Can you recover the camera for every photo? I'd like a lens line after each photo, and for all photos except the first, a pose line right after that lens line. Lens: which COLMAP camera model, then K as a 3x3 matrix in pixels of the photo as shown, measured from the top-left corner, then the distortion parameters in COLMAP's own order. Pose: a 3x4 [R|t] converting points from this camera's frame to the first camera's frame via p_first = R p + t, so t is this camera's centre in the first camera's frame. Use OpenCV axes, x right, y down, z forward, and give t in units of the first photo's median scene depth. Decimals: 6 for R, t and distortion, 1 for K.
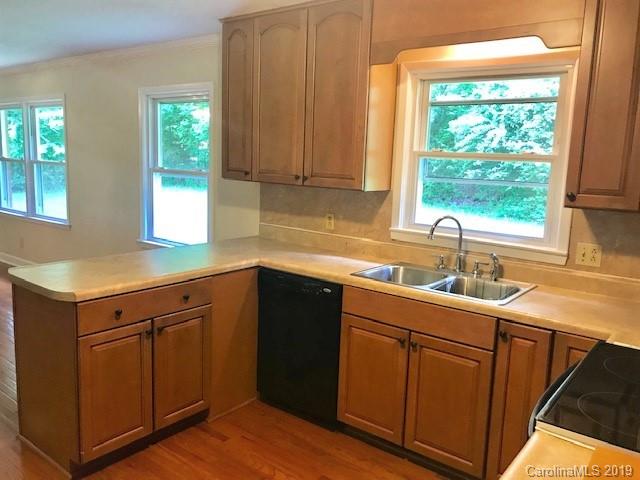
lens RADIAL K [[526.8, 0, 320.0], [0, 526.8, 240.0], [0, 0, 1]] dist [0.026241, 0.001344]
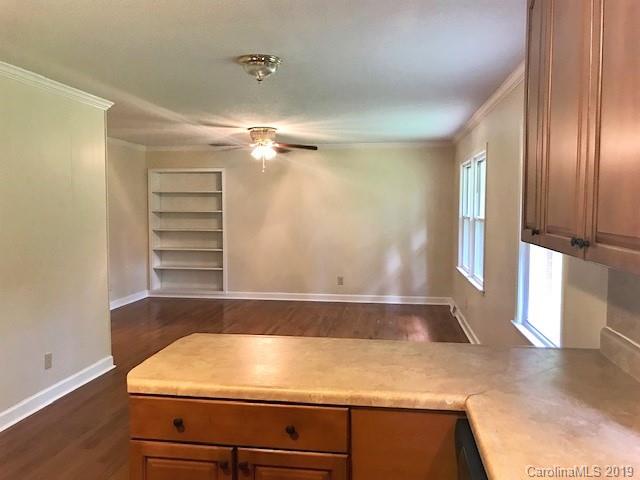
lens RADIAL K [[526.8, 0, 320.0], [0, 526.8, 240.0], [0, 0, 1]] dist [0.026241, 0.001344]
pose [[0.492539, 0.019565, -0.870070, 0.311478], [-0.117078, 0.992149, -0.043966, -0.092944], [0.862379, 0.123522, 0.490963, 0.728818]]
